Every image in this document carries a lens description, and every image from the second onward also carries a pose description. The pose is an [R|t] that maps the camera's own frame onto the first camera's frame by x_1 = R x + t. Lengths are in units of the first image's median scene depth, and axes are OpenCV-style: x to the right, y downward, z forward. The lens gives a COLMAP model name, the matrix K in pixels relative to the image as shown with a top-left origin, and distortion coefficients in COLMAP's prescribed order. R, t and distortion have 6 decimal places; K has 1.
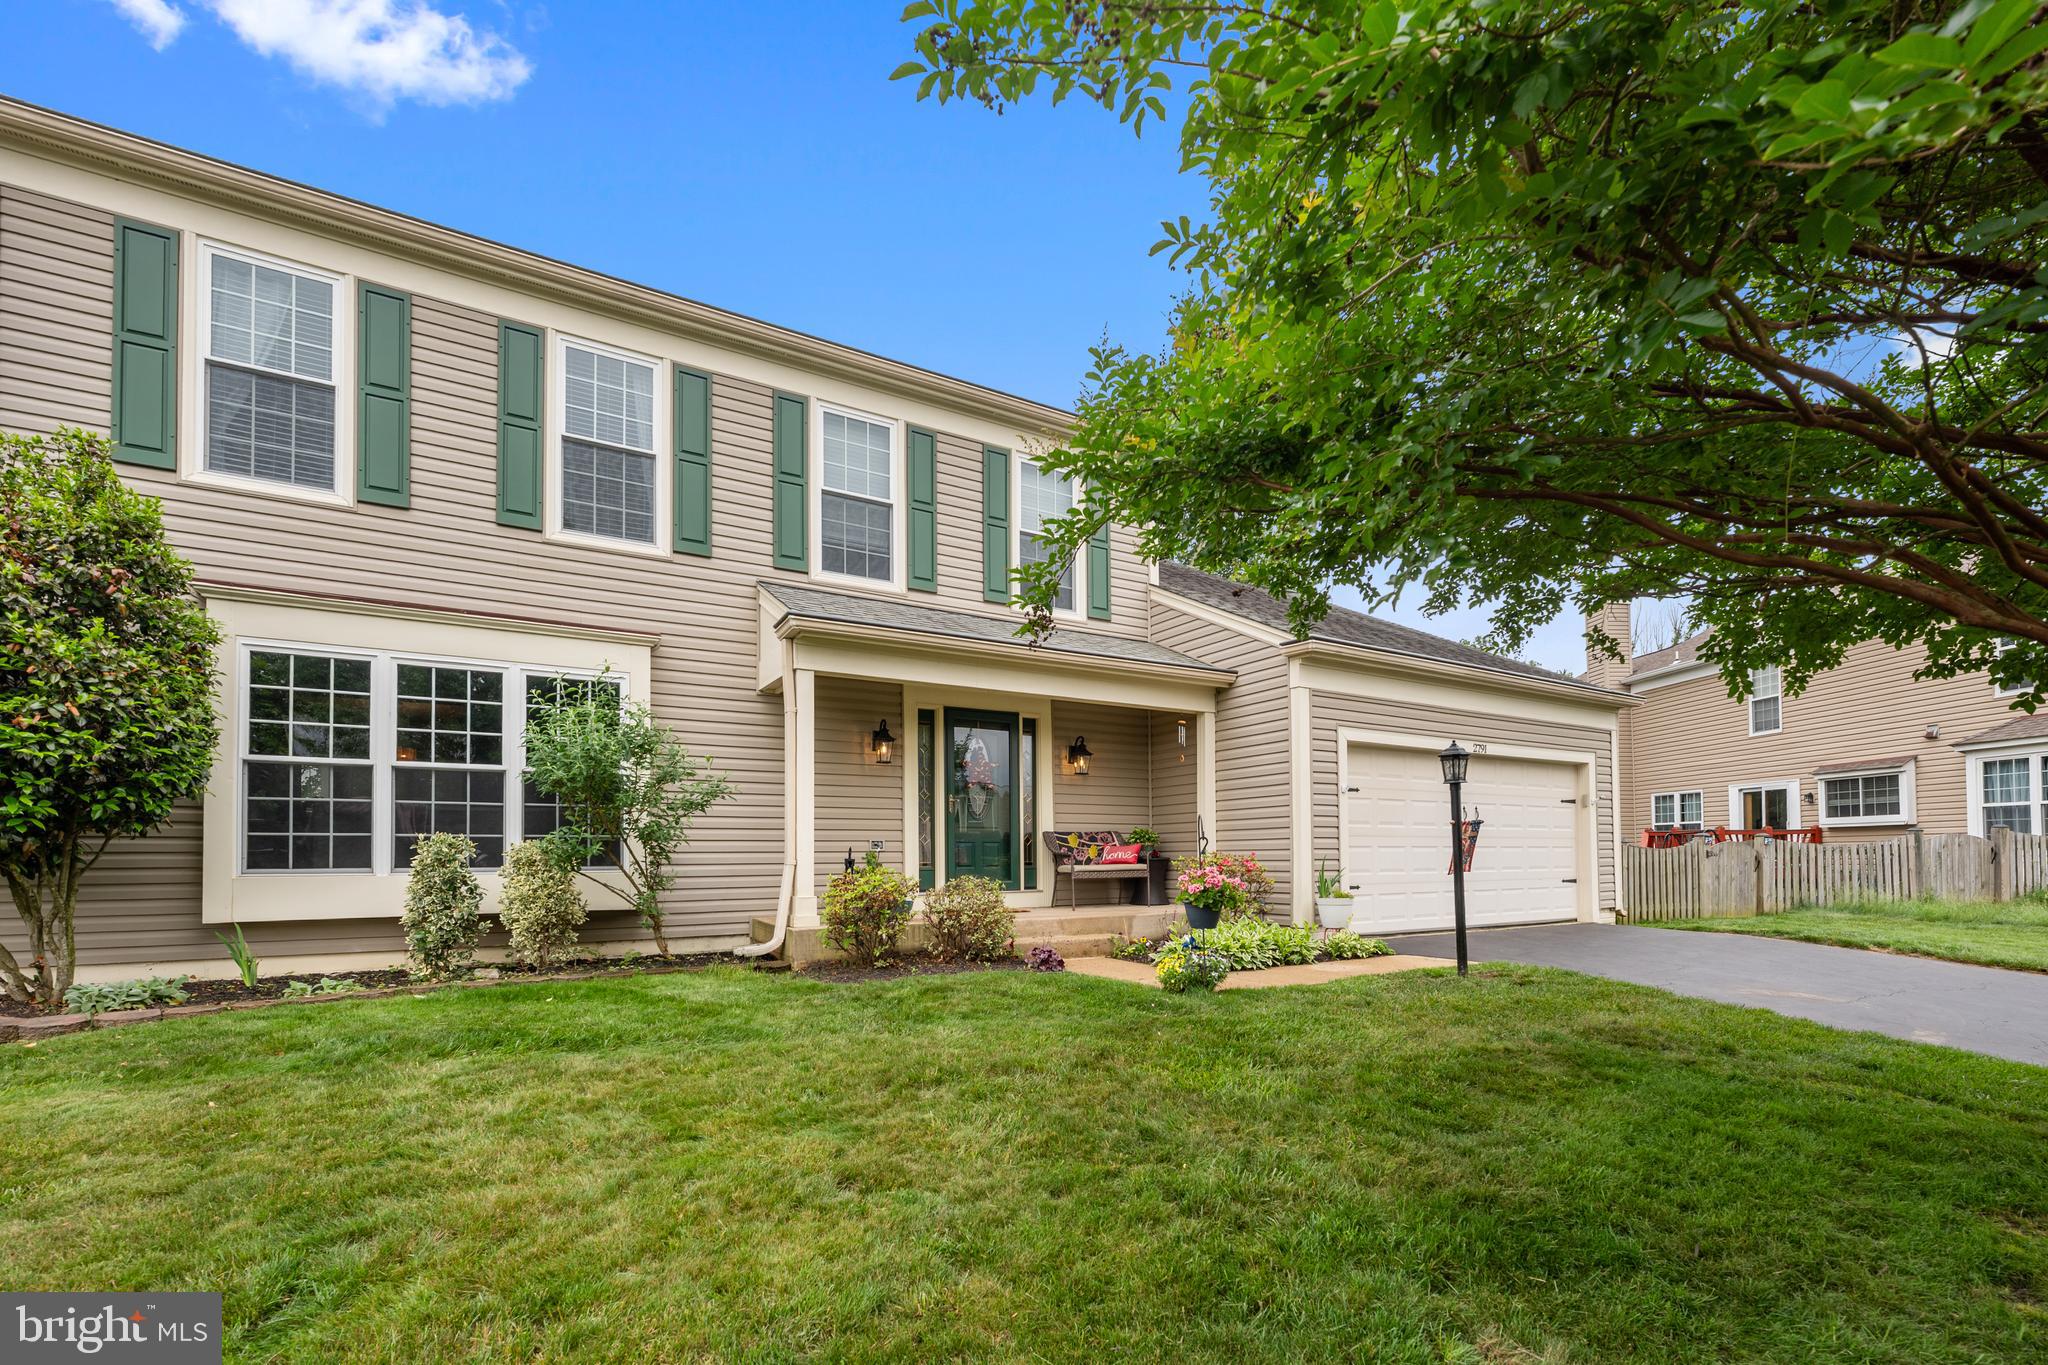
lens RADIAL K [[856.3, 0, 1043.3], [0, 856.3, 830.1], [0, 0, 1]] dist [0.001196, 0.000255]
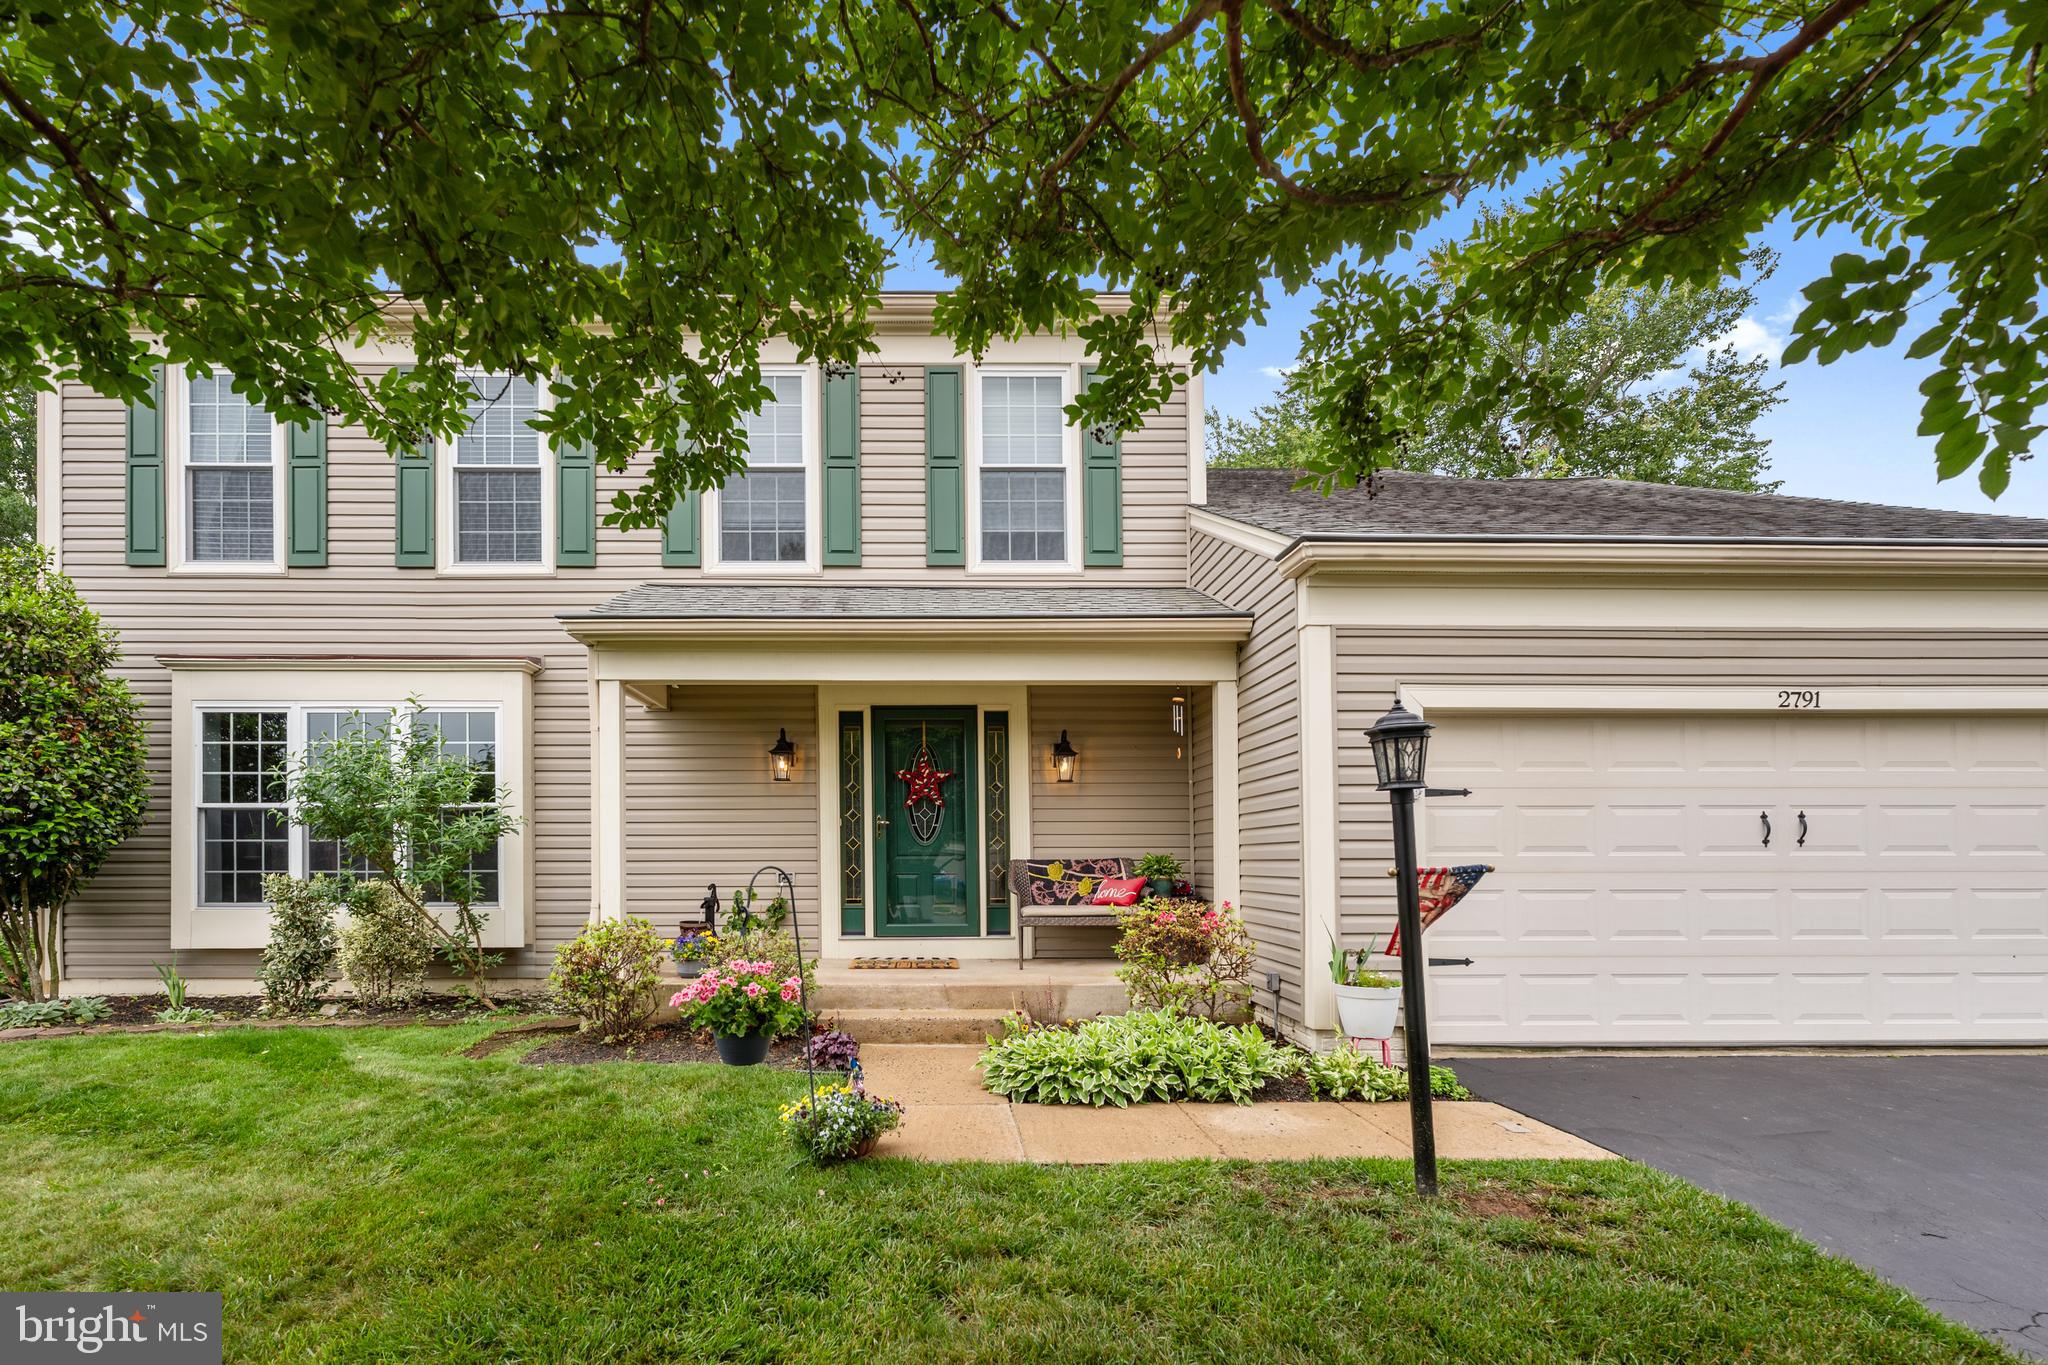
lens RADIAL K [[856.3, 0, 1012.4], [0, 856.3, 843.6], [0, 0, 1]] dist [0.001196, 0.000255]
pose [[0.867804, -0.003555, -0.496894, 0.435264], [0.011215, 0.999860, 0.012433, -0.025410], [0.496780, -0.016362, 0.867722, 0.396172]]
